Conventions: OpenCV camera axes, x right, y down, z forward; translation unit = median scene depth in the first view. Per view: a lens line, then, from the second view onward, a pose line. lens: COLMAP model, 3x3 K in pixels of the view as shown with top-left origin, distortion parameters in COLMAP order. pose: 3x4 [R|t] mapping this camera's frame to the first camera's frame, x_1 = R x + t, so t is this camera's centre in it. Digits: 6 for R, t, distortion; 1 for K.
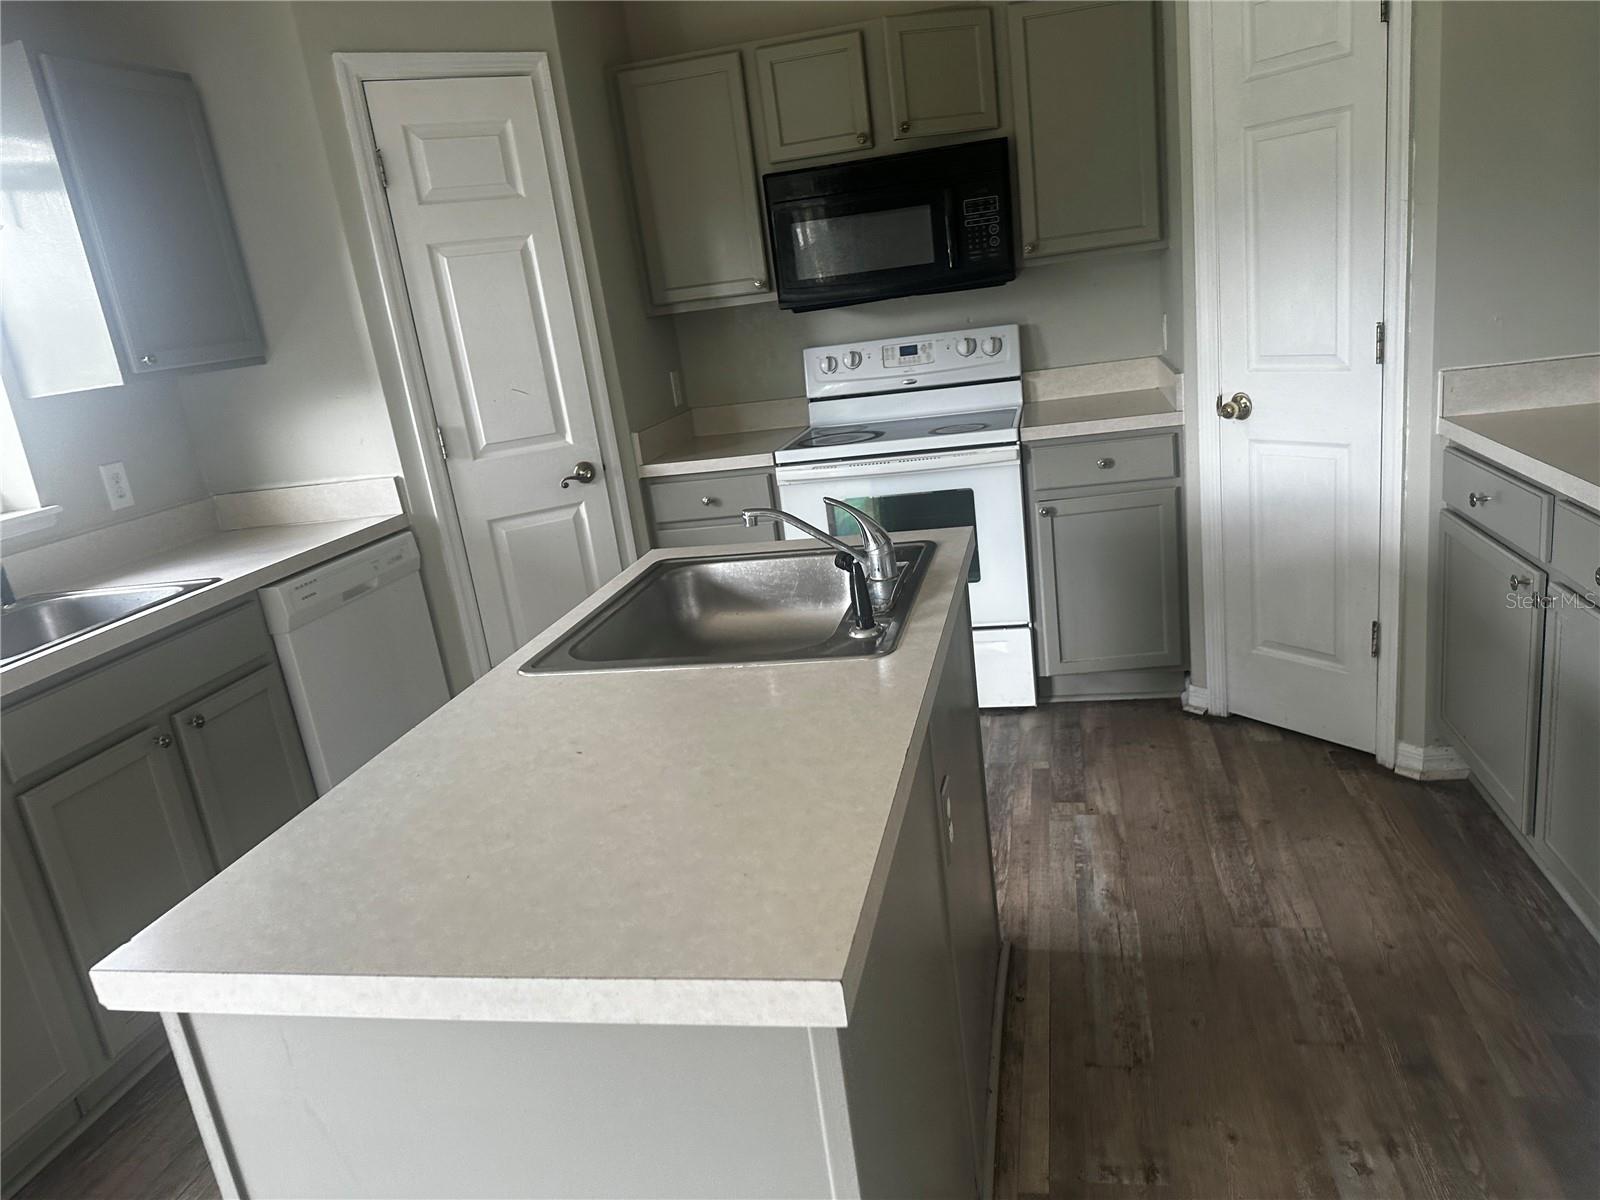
lens RADIAL K [[1122.4, 0, 796.0], [0, 1122.4, 598.7], [0, 0, 1]] dist [0.107739, -0.195481]
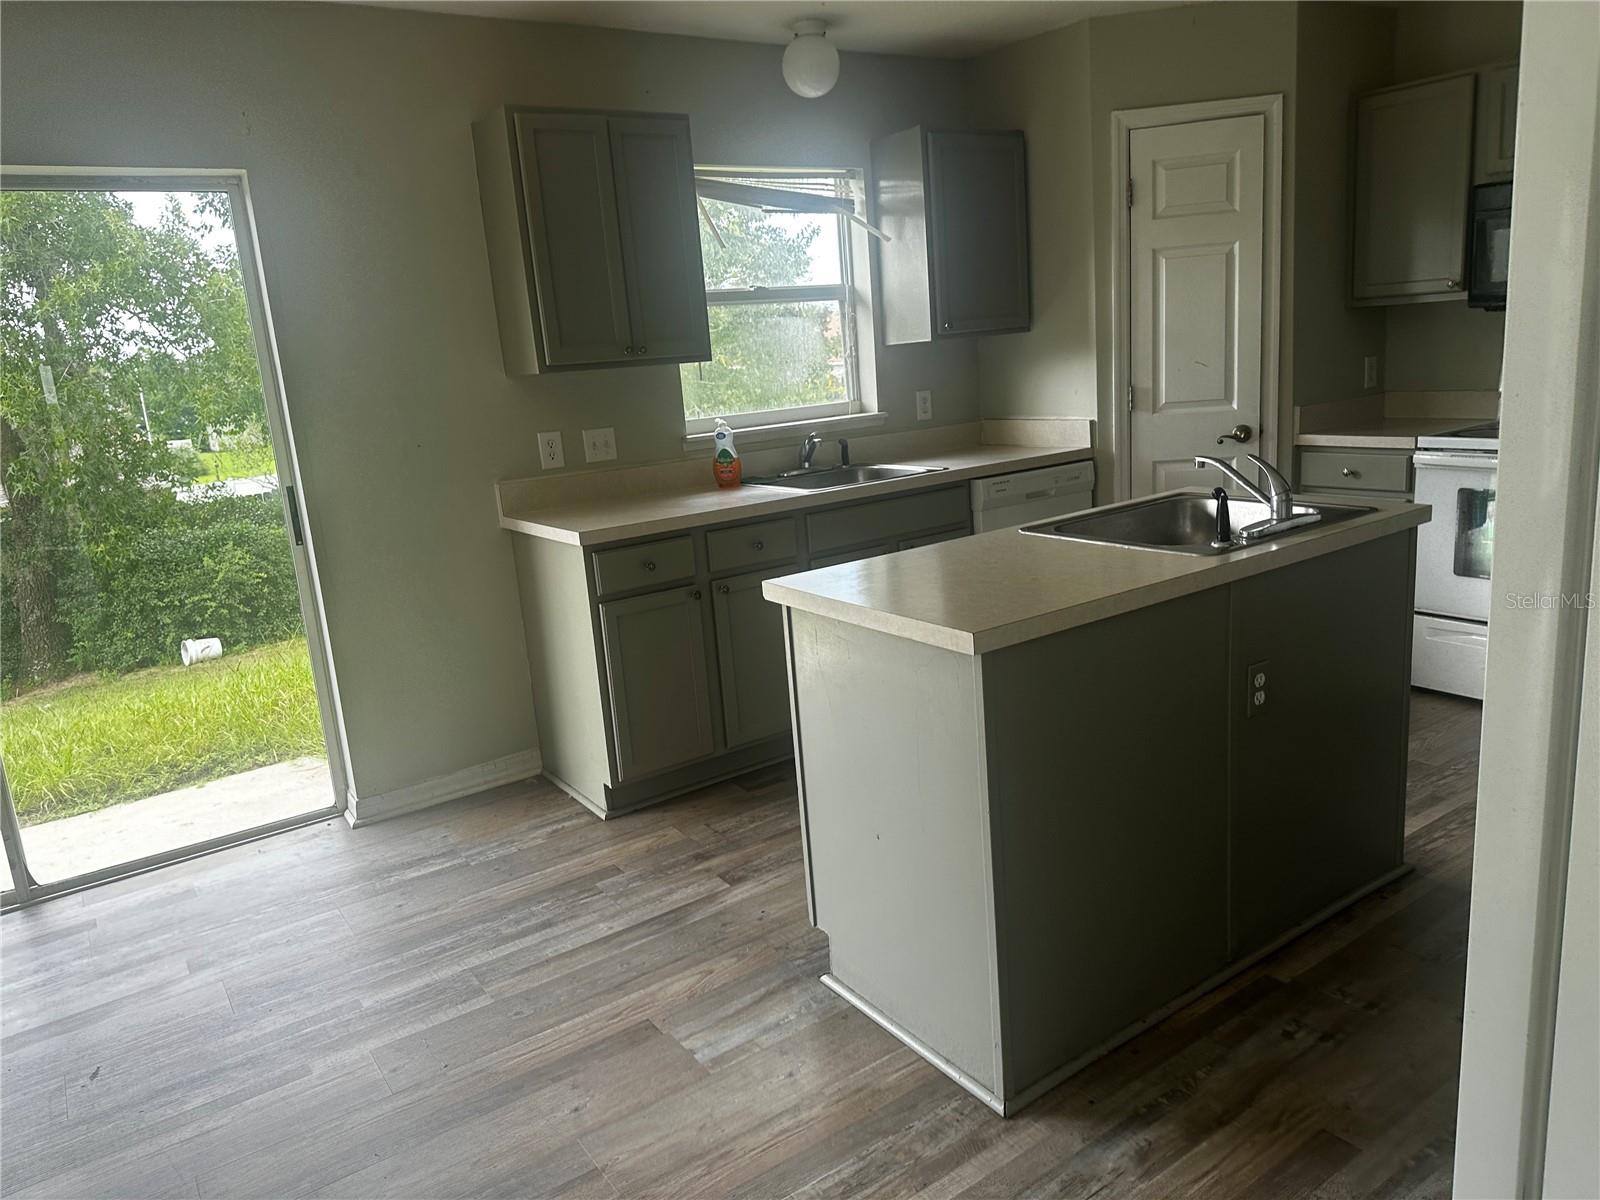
lens RADIAL K [[1103.2, 0, 732.2], [0, 1103.2, 599.2], [0, 0, 1]] dist [0.009436, -0.036959]
pose [[0.694504, 0.225079, -0.683376, 0.300753], [-0.193370, 0.973254, 0.124036, 0.021482], [0.693017, 0.046001, 0.719452, -0.243789]]
